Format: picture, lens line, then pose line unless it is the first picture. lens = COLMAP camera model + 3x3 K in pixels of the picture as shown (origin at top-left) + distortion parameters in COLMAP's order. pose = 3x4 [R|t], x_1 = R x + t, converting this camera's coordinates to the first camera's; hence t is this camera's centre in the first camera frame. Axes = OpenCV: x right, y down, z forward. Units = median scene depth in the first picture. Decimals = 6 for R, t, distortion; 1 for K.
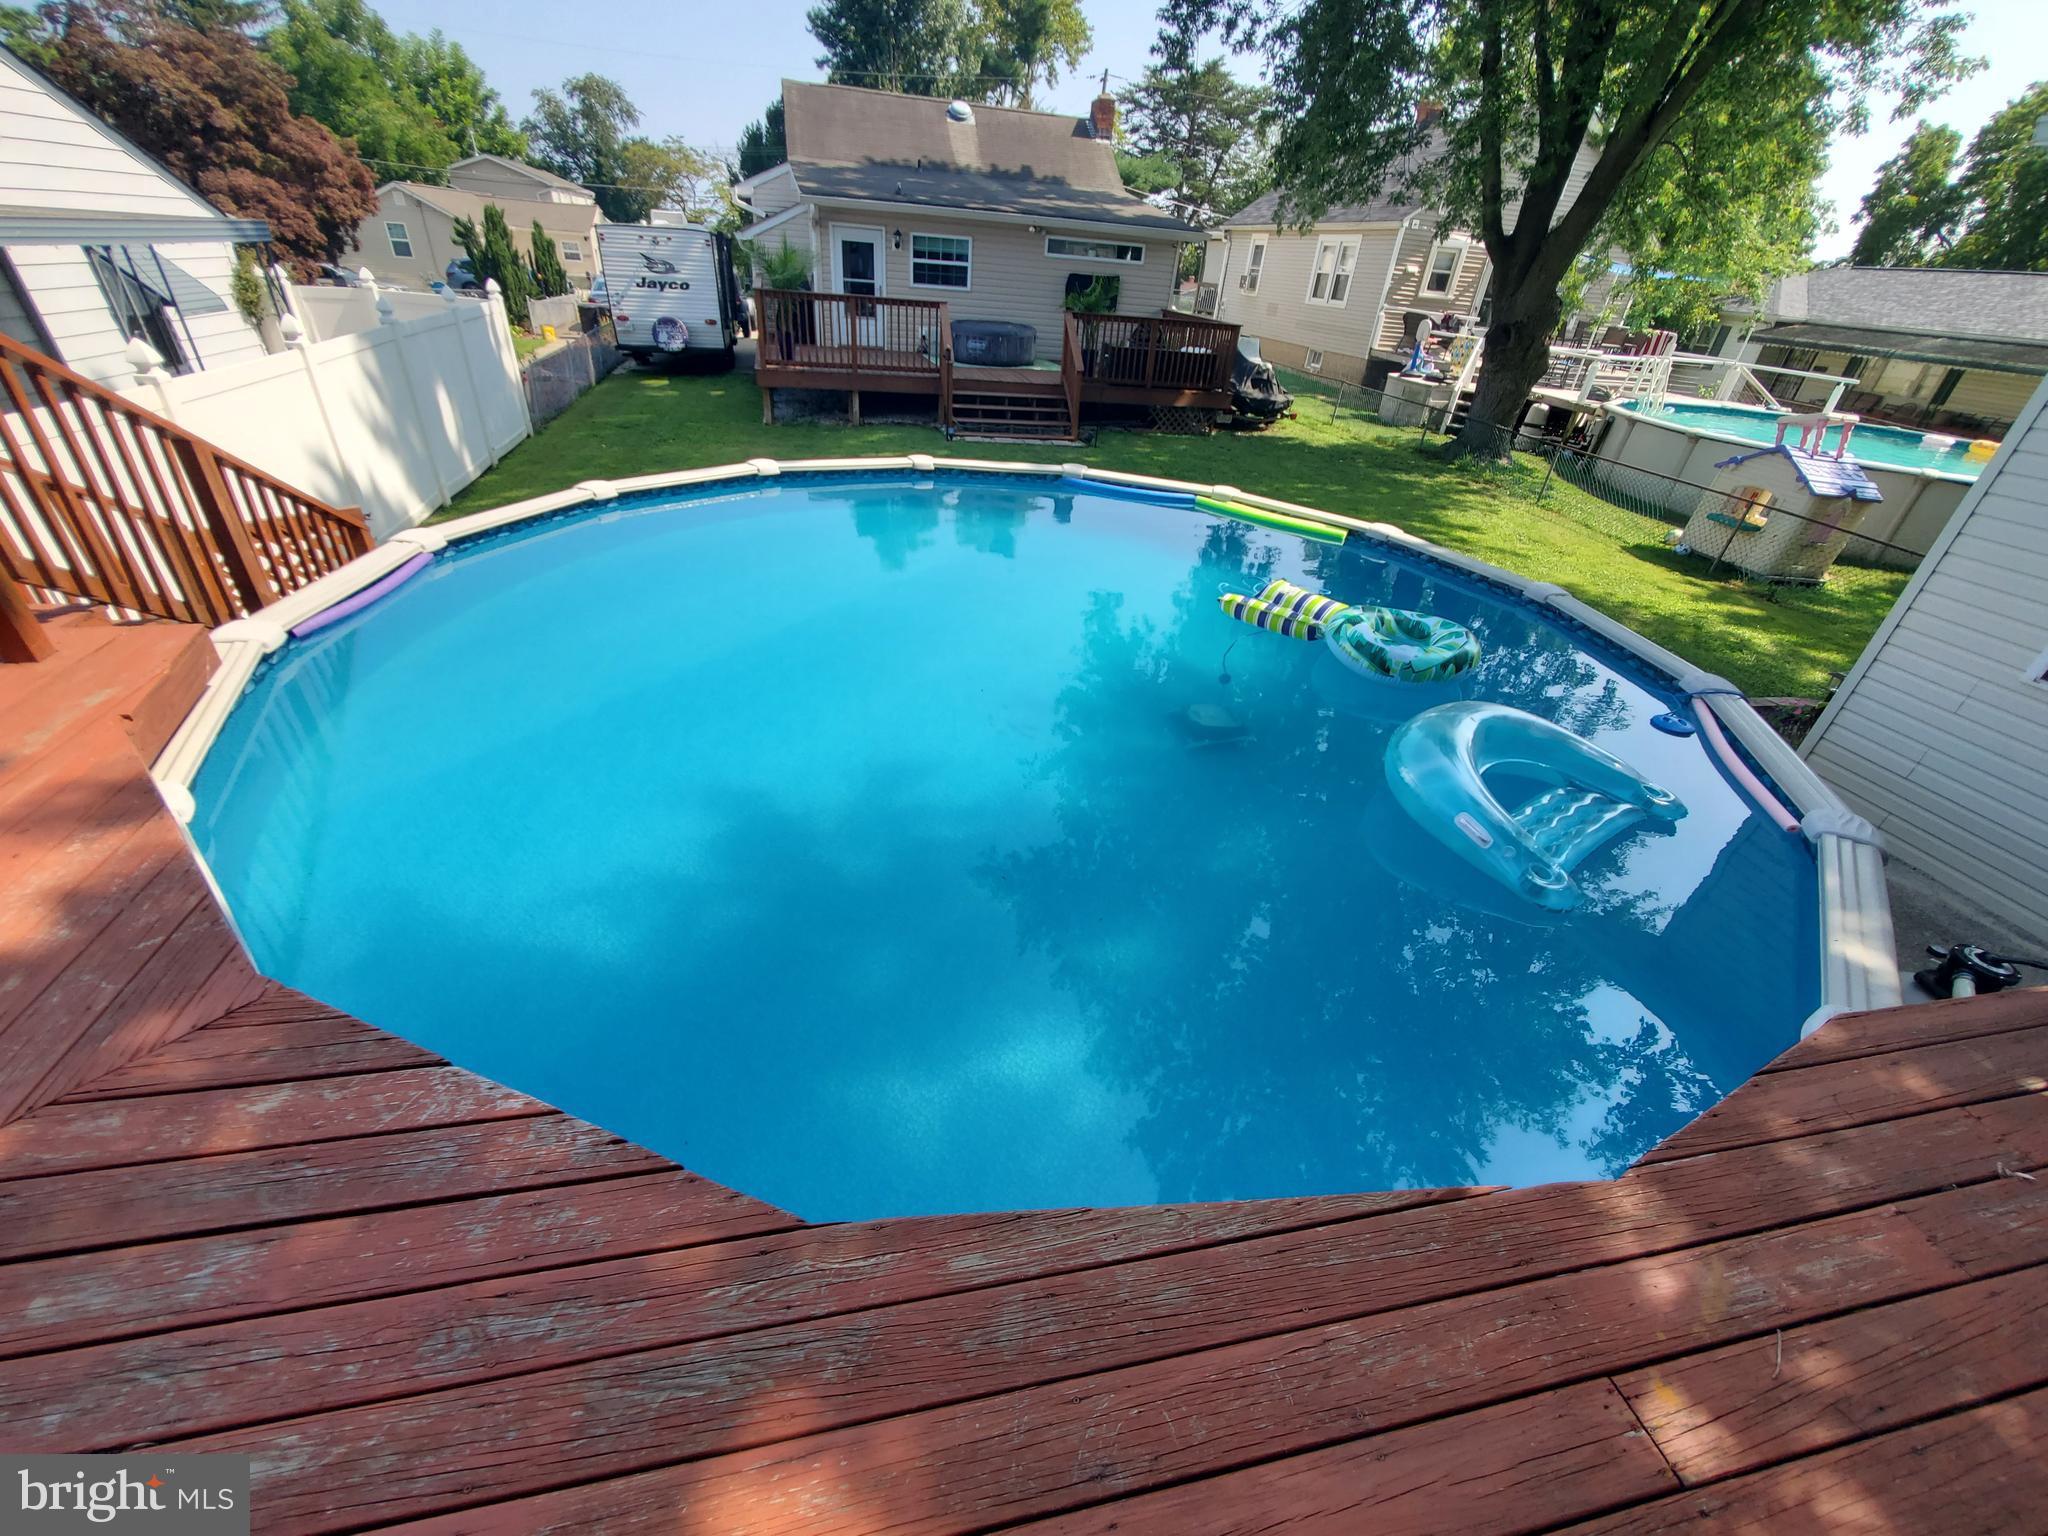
lens RADIAL K [[807.1, 0, 1019.0], [0, 807.1, 780.2], [0, 0, 1]] dist [-0.000679, -0.000634]
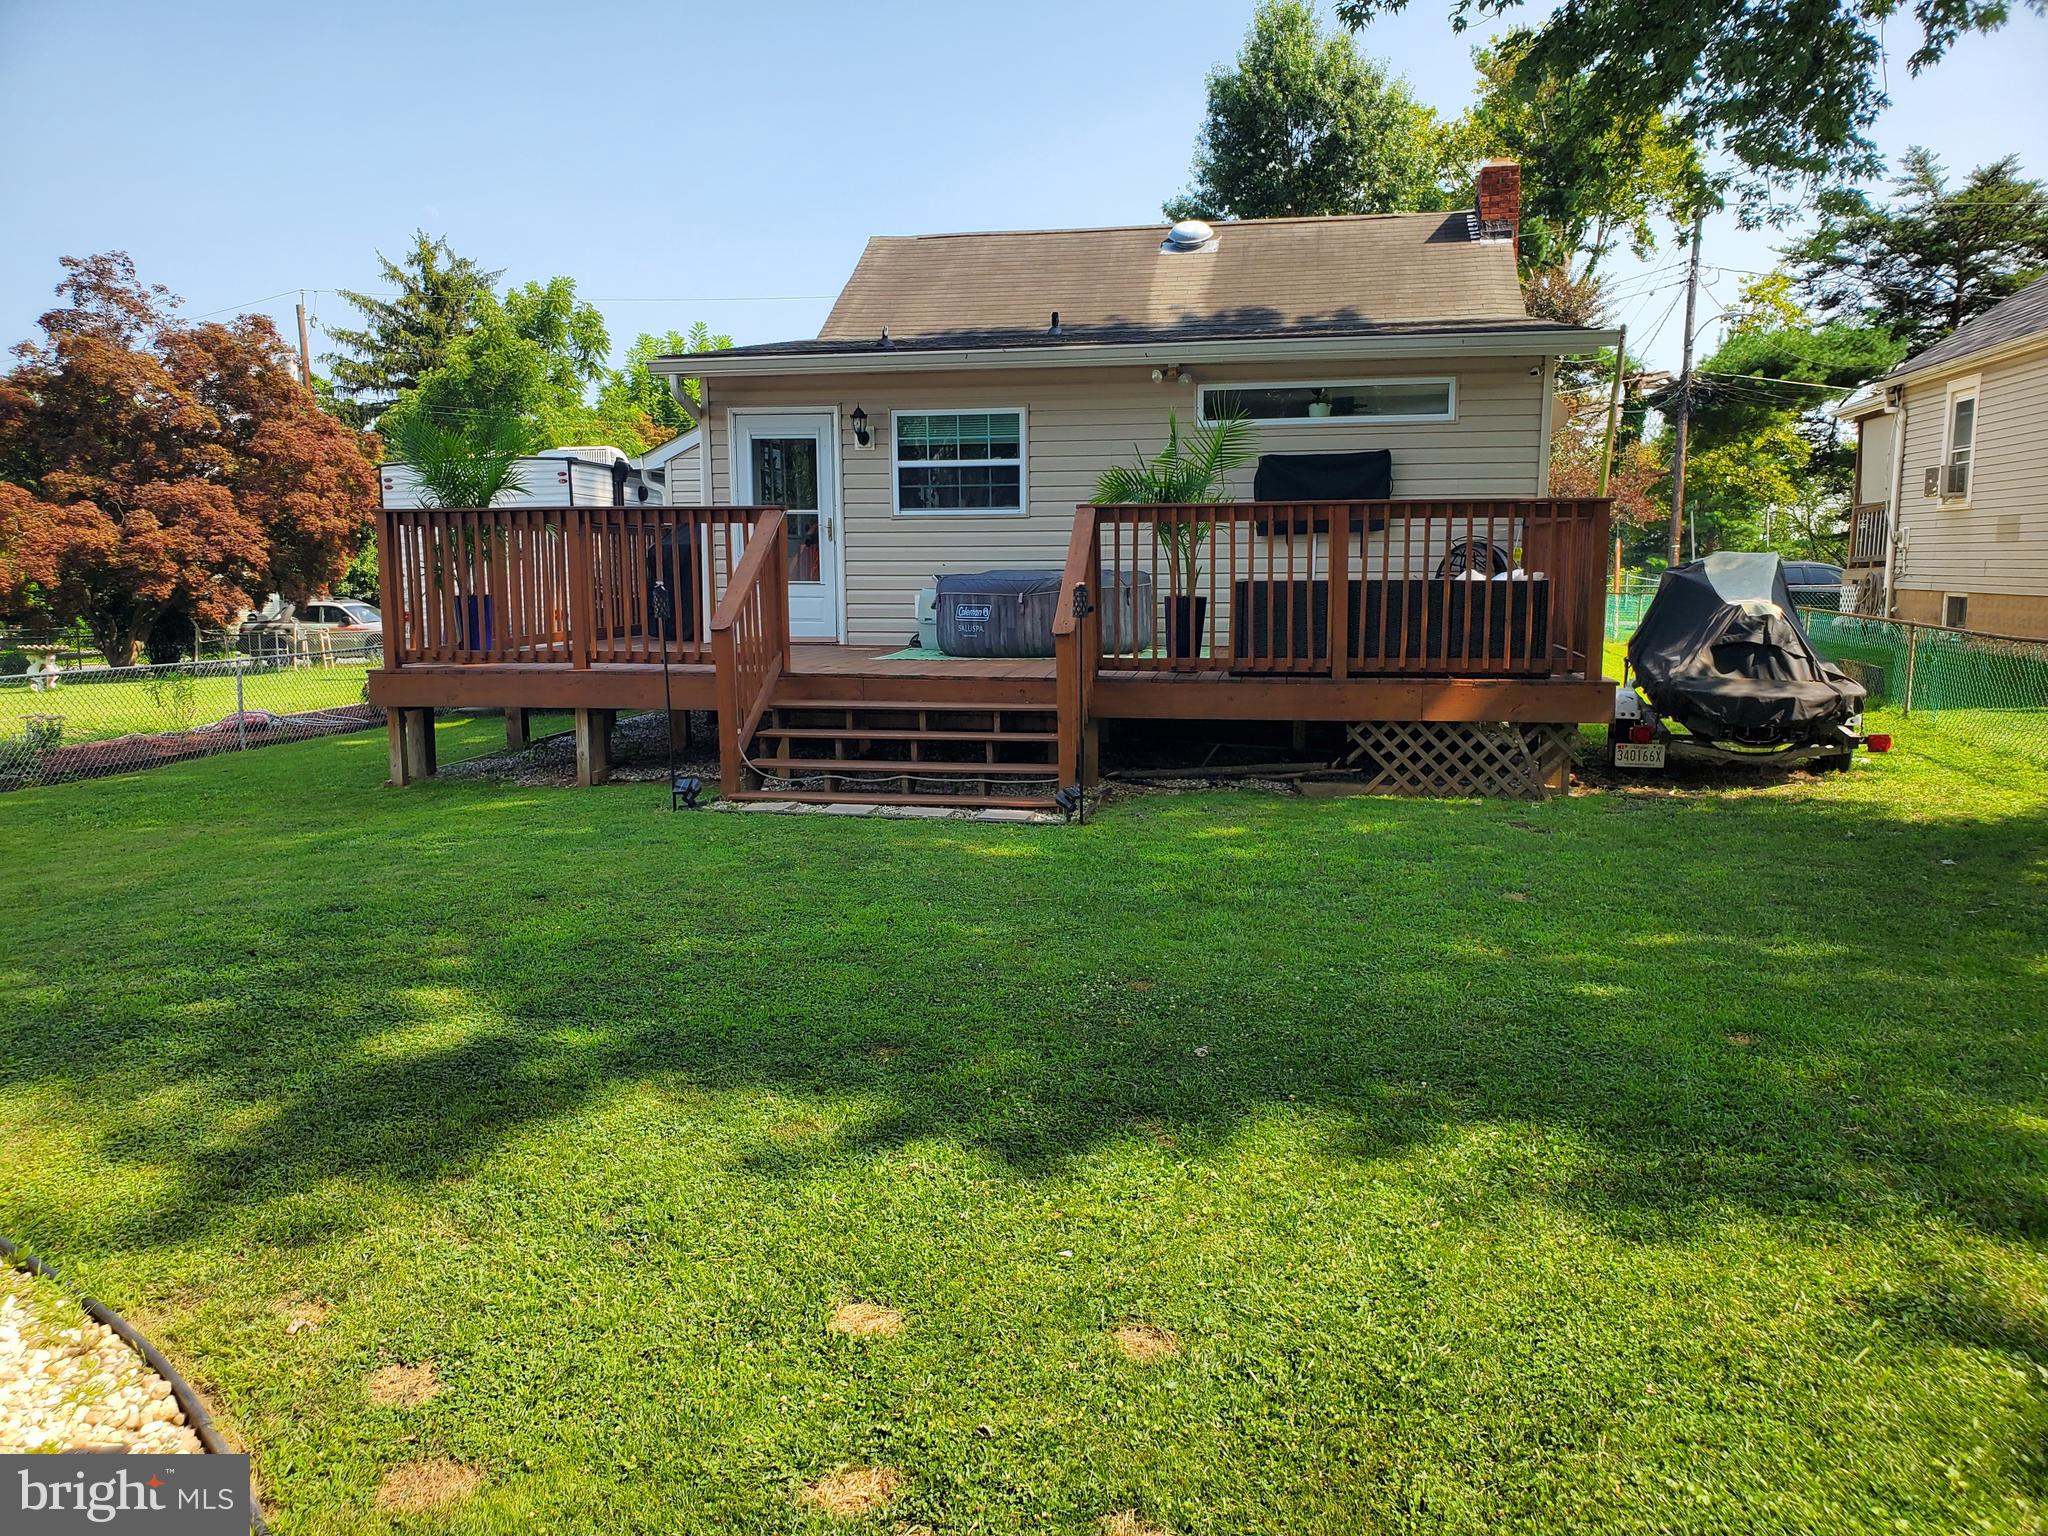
lens RADIAL K [[1544.1, 0, 1042.3], [0, 1544.1, 859.0], [0, 0, 1]] dist [0.072310, -0.073389]
pose [[0.920180, -0.004273, -0.391471, 0.284794], [-0.148760, 0.921123, -0.359725, -0.133109], [0.362131, 0.389247, 0.846964, 0.369287]]
